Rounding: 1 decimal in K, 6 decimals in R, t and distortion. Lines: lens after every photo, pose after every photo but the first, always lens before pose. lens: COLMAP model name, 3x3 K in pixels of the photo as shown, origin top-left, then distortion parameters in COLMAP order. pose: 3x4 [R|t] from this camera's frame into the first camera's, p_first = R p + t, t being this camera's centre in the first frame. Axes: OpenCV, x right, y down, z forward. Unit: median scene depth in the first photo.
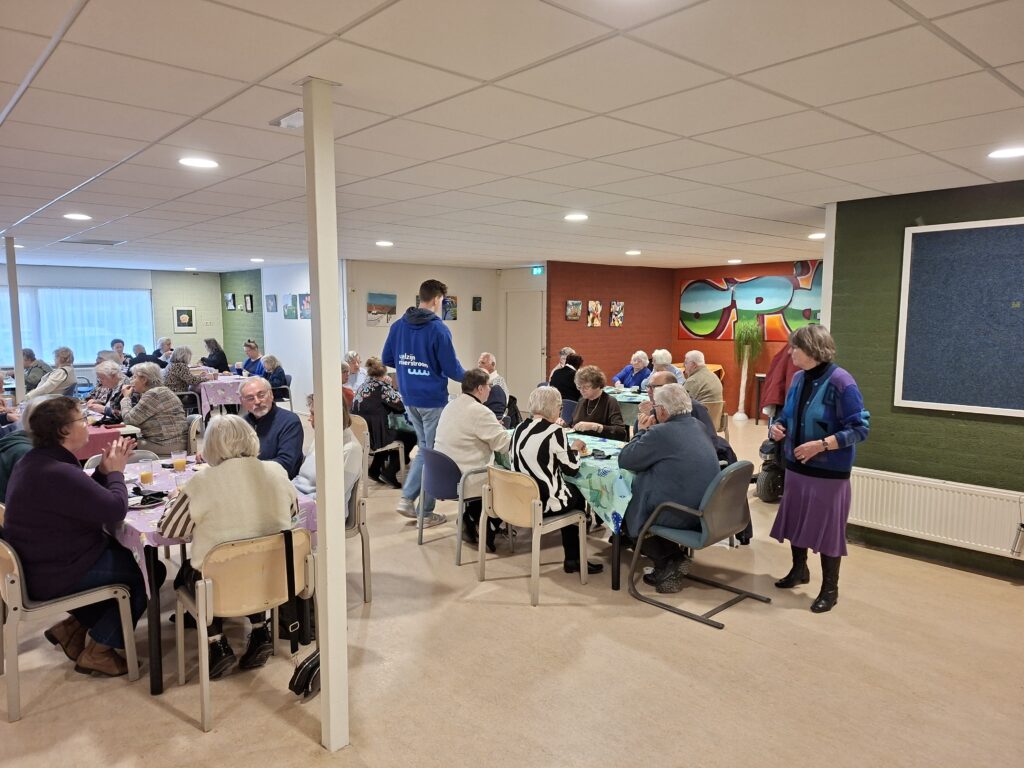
lens RADIAL K [[702.4, 0, 510.7], [0, 702.4, 391.7], [0, 0, 1]] dist [0.087419, -0.091896]
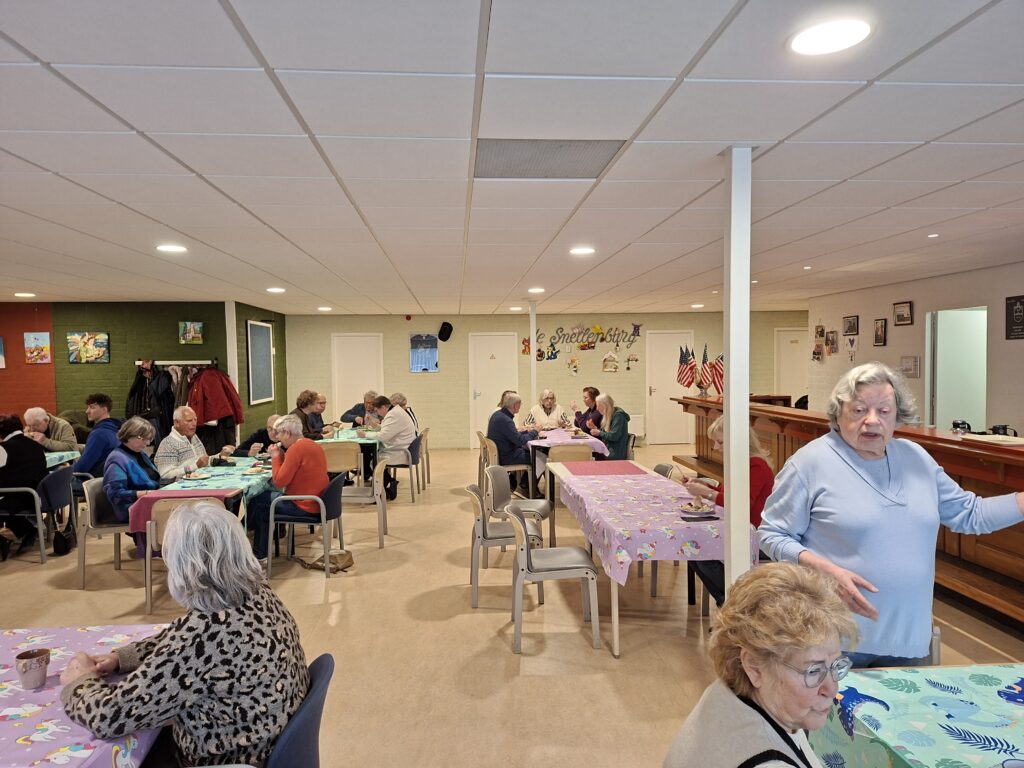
lens RADIAL K [[718.3, 0, 515.6], [0, 718.3, 388.4], [0, 0, 1]] dist [0.014751, -0.002017]
pose [[-0.800660, -0.012525, 0.598989, -0.653858], [0.075501, 0.989702, 0.121615, -0.110432], [-0.594343, 0.142597, -0.791469, 1.080474]]
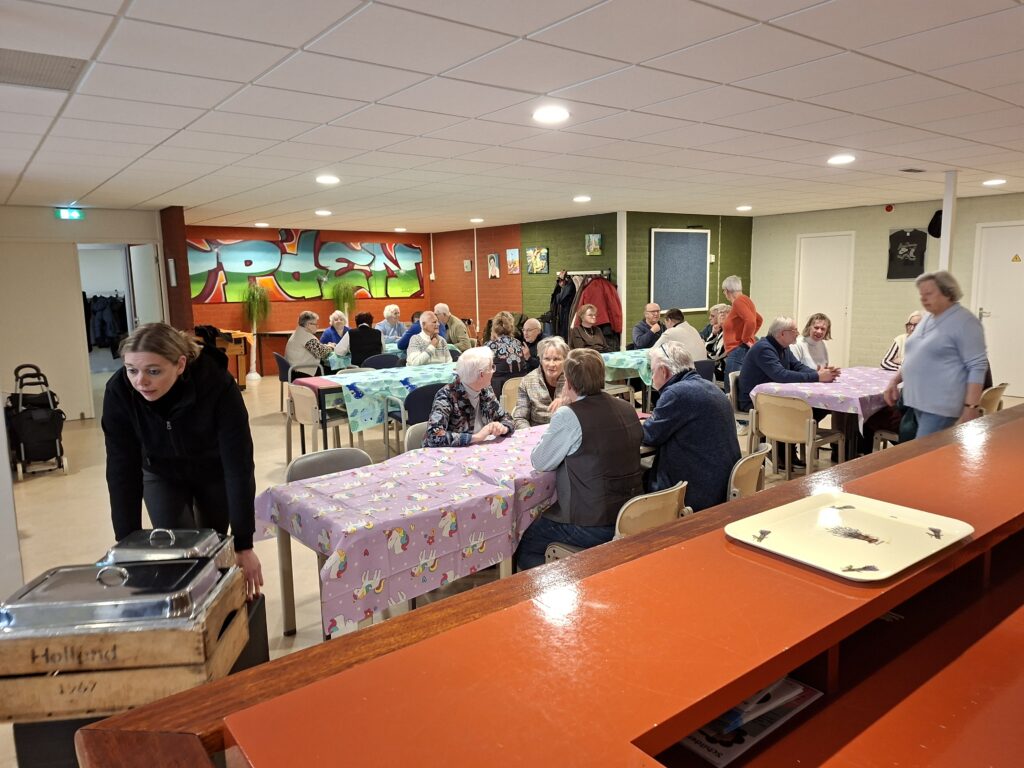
lens RADIAL K [[702.4, 0, 518.9], [0, 702.4, 381.2], [0, 0, 1]] dist [0.087419, -0.091896]
pose [[0.064670, -0.145922, 0.987180, -0.762319], [0.124028, 0.982756, 0.137143, -0.058886], [-0.990169, 0.113569, 0.081653, 0.610718]]
